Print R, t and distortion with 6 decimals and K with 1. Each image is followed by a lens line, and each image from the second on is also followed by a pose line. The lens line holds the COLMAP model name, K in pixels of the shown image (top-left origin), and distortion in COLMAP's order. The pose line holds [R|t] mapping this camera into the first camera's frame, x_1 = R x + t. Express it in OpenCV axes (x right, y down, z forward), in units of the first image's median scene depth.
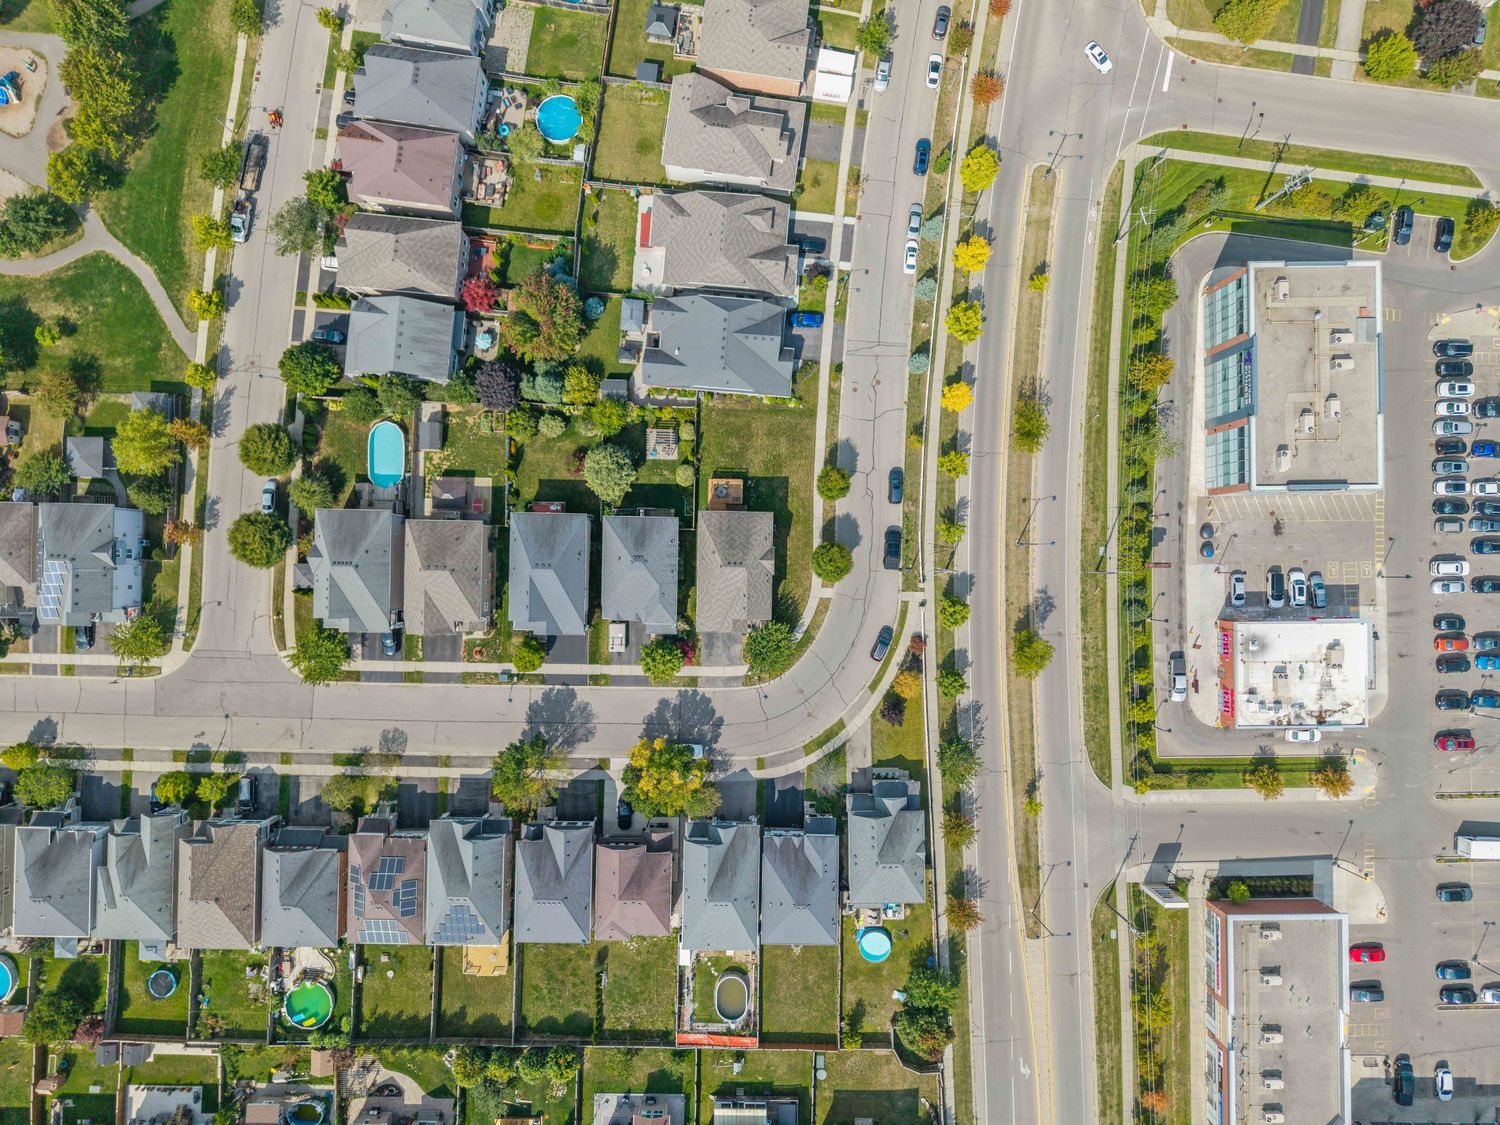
lens RADIAL K [[1011.9, 0, 742.2], [0, 1011.9, 554.0], [0, 0, 1]] dist [0.007727, -0.003032]
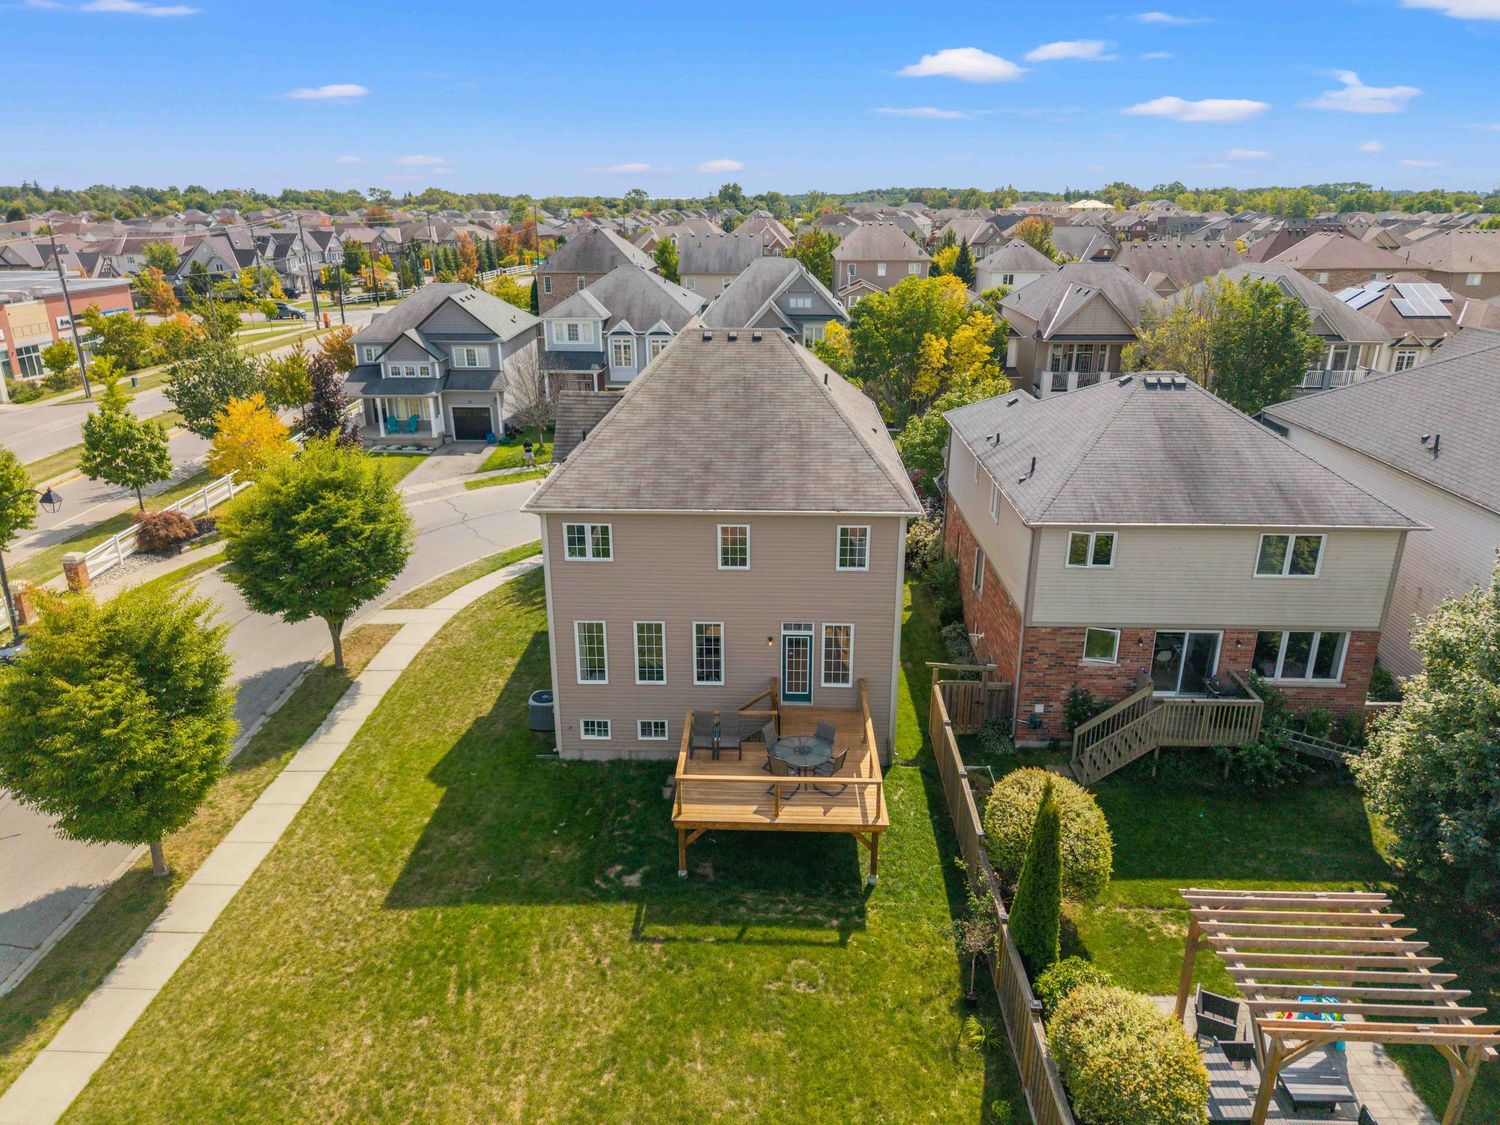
lens RADIAL K [[1005.0, 0, 744.9], [0, 1005.0, 566.0], [0, 0, 1]] dist [0.009799, -0.007752]
pose [[-0.999783, -0.013977, 0.015459, -0.012444], [0.019192, -0.328347, 0.944362, -0.205815], [-0.008123, 0.944454, 0.328543, 0.899943]]
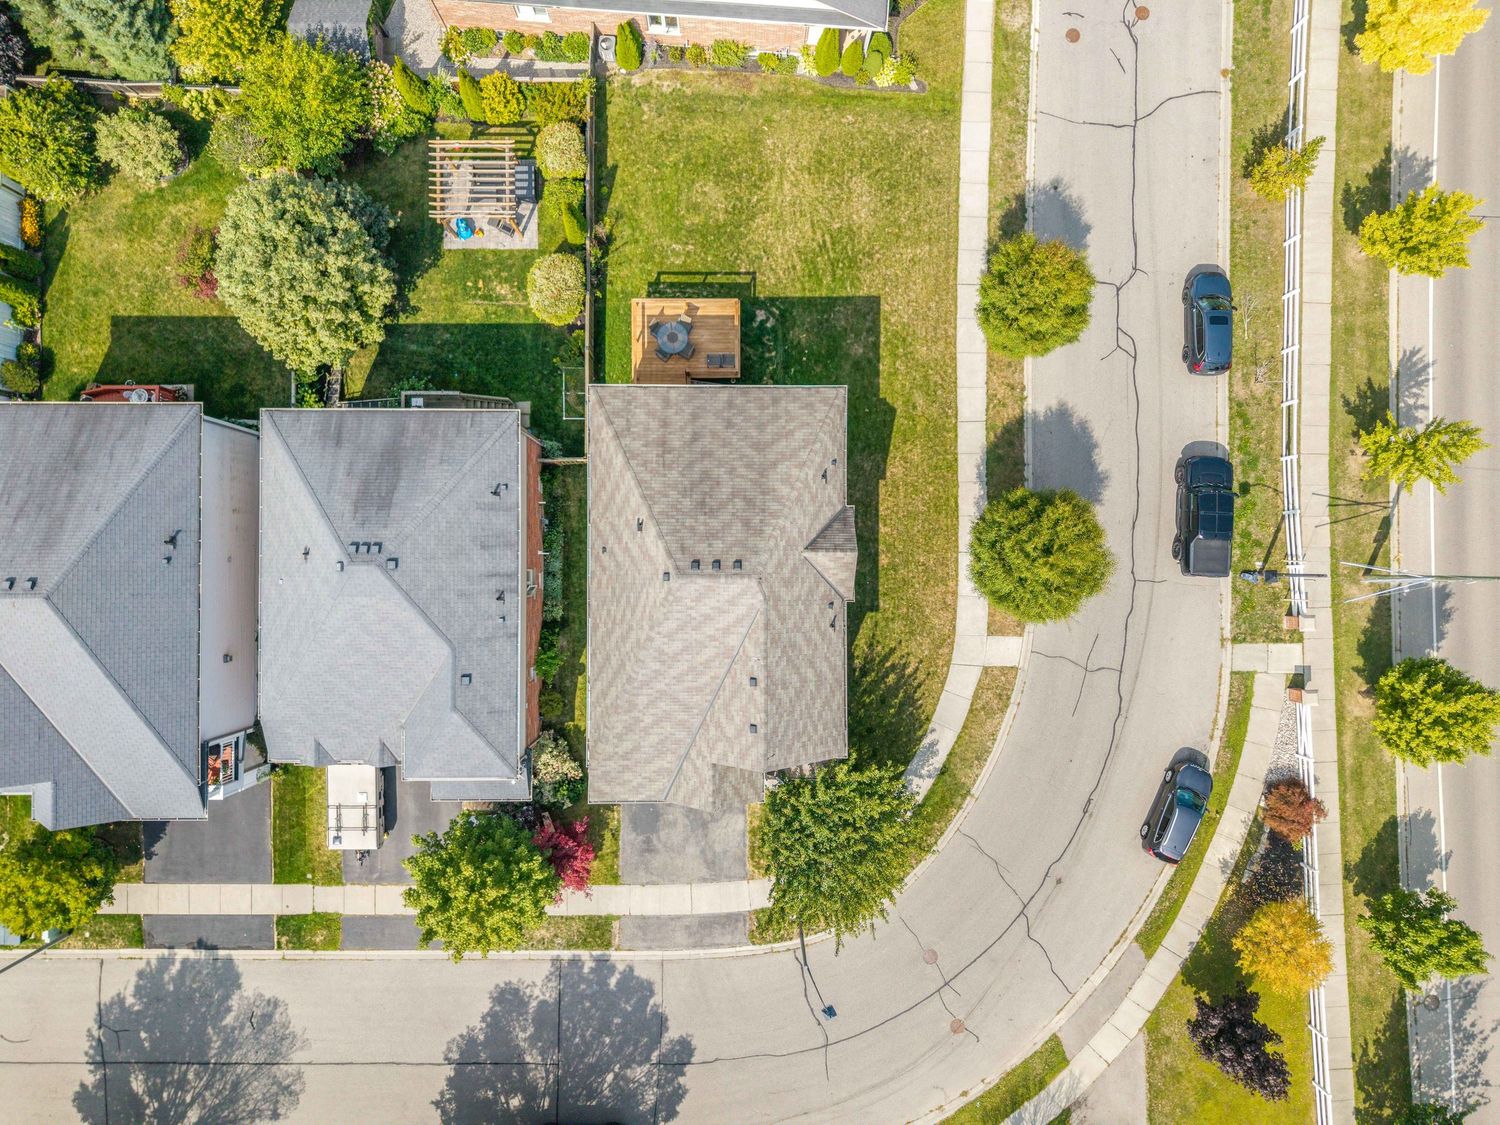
lens RADIAL K [[1005.0, 0, 744.9], [0, 1005.0, 566.0], [0, 0, 1]] dist [0.009799, -0.007752]
pose [[0.999839, -0.017017, 0.005761, -0.001033], [0.016979, 0.999835, 0.006498, 0.007489], [-0.005870, -0.006399, 0.999962, 0.677121]]
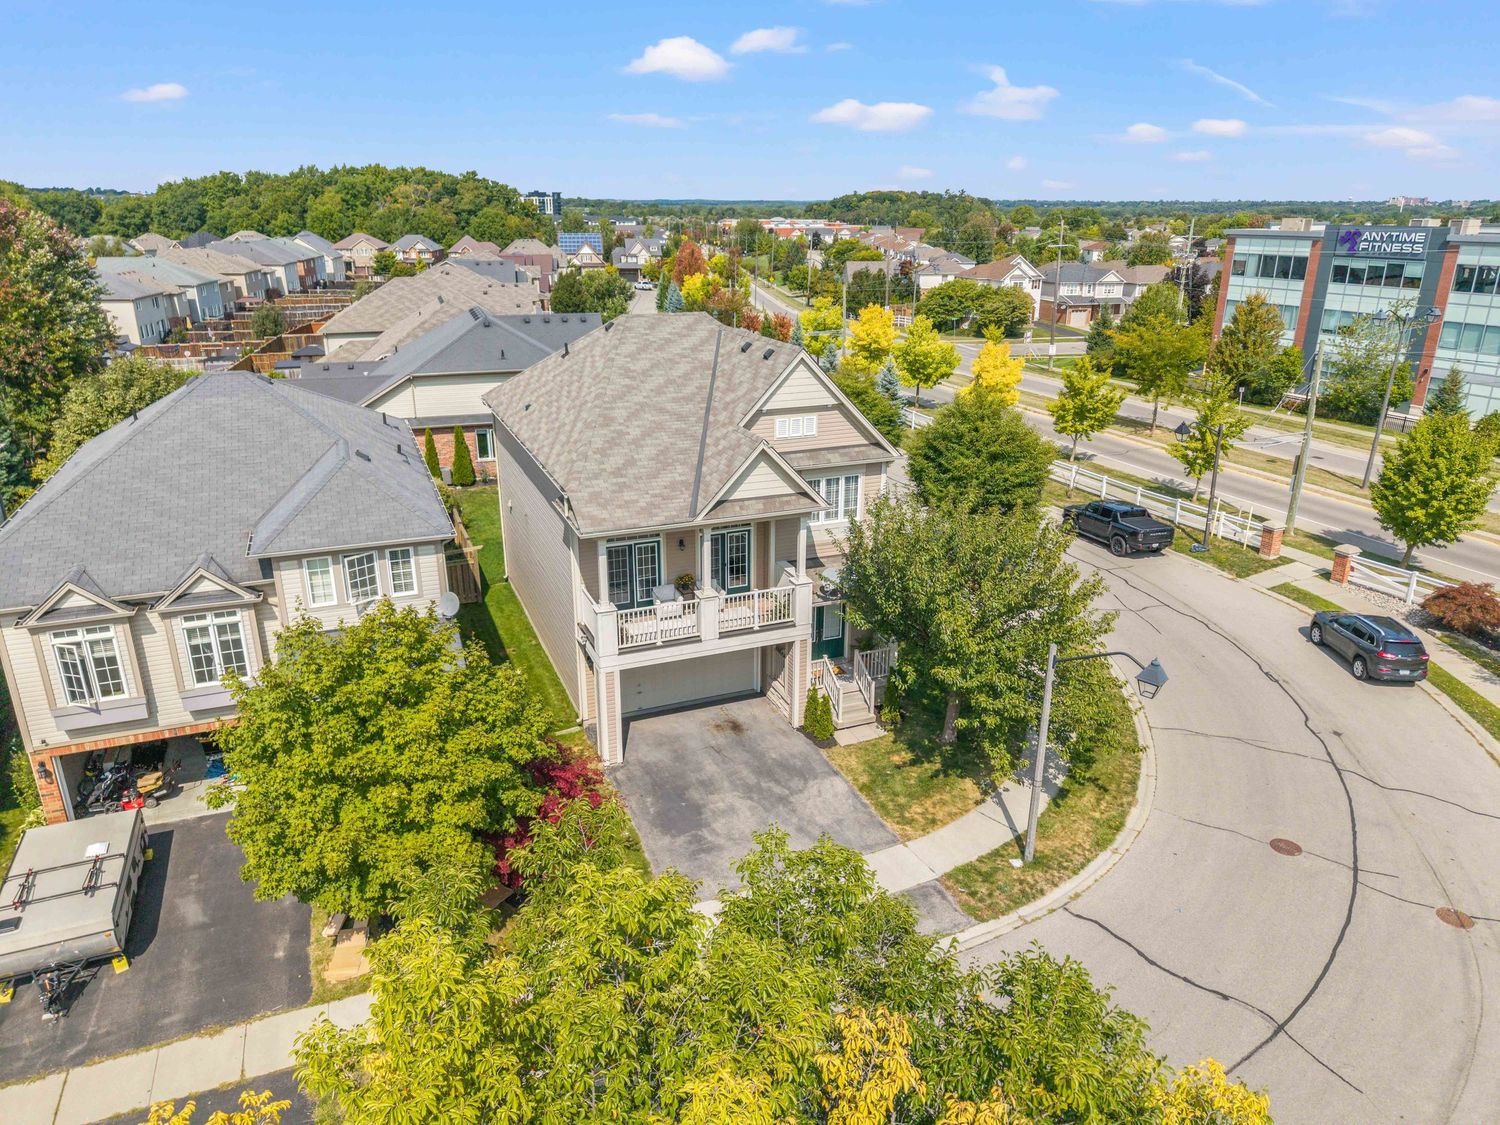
lens RADIAL K [[1005.0, 0, 744.9], [0, 1005.0, 566.0], [0, 0, 1]] dist [0.009799, -0.007752]
pose [[0.920391, -0.134423, 0.367166, -0.079658], [0.390988, 0.323523, -0.861662, 0.229910], [-0.002959, 0.936623, 0.350326, 0.896922]]
